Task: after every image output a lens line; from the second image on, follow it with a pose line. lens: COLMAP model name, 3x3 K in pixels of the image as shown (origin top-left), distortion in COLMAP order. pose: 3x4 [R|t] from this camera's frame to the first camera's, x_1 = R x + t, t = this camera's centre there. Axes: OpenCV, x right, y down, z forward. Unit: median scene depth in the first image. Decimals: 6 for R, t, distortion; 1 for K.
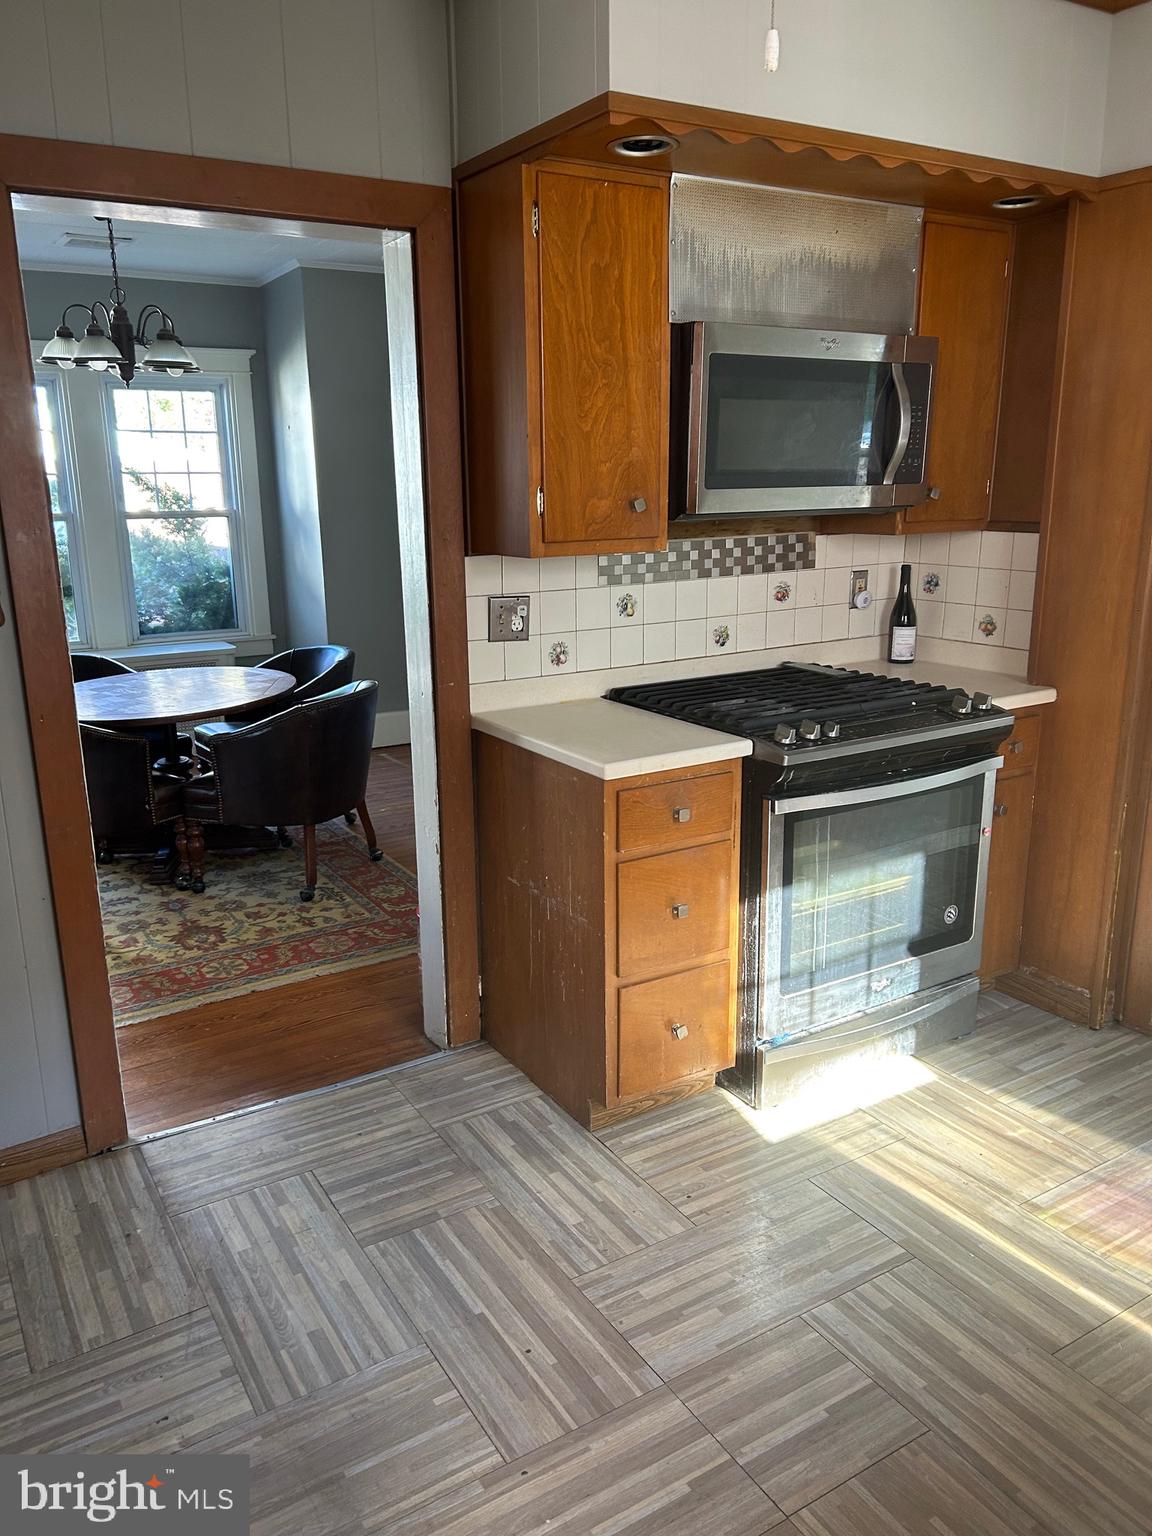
lens RADIAL K [[1158.7, 0, 577.4], [0, 1158.7, 771.1], [0, 0, 1]] dist [0.032684, -0.021865]
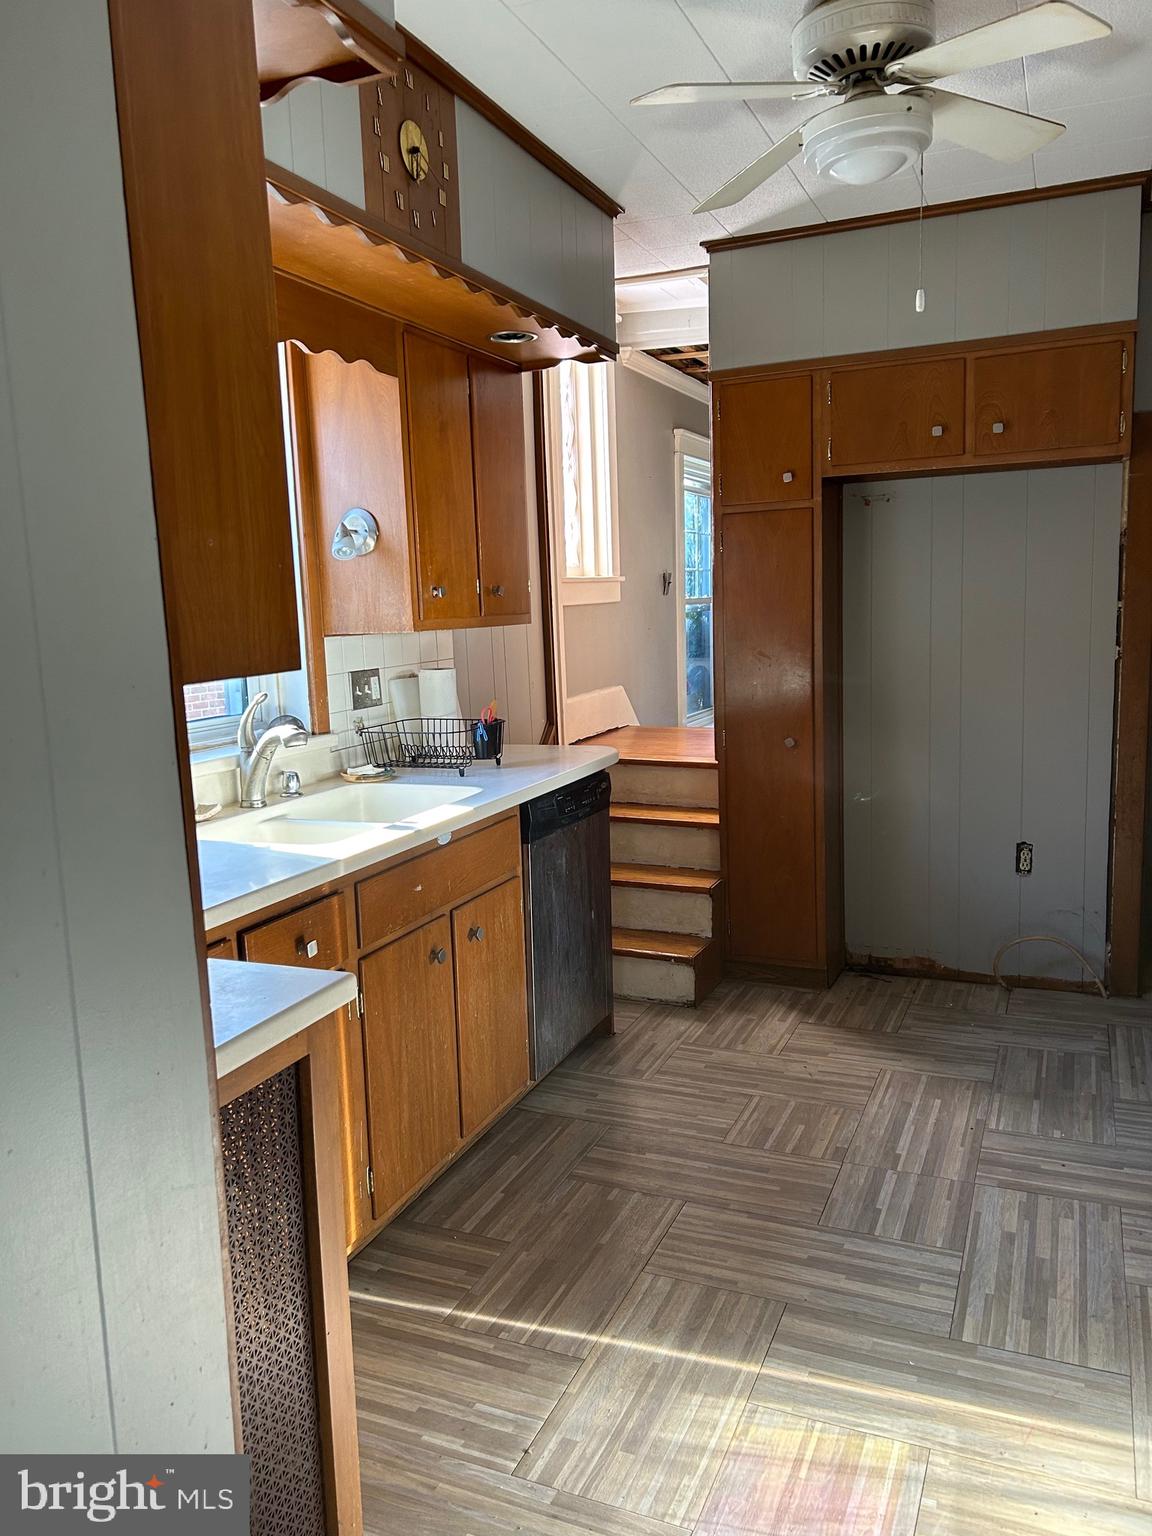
lens RADIAL K [[1158.7, 0, 575.2], [0, 1158.7, 768.2], [0, 0, 1]] dist [0.032684, -0.021865]
pose [[-0.819680, 0.123766, -0.559291, 1.172460], [-0.099333, 0.930875, 0.351574, -0.373928], [0.564143, 0.343734, -0.750726, 1.594594]]
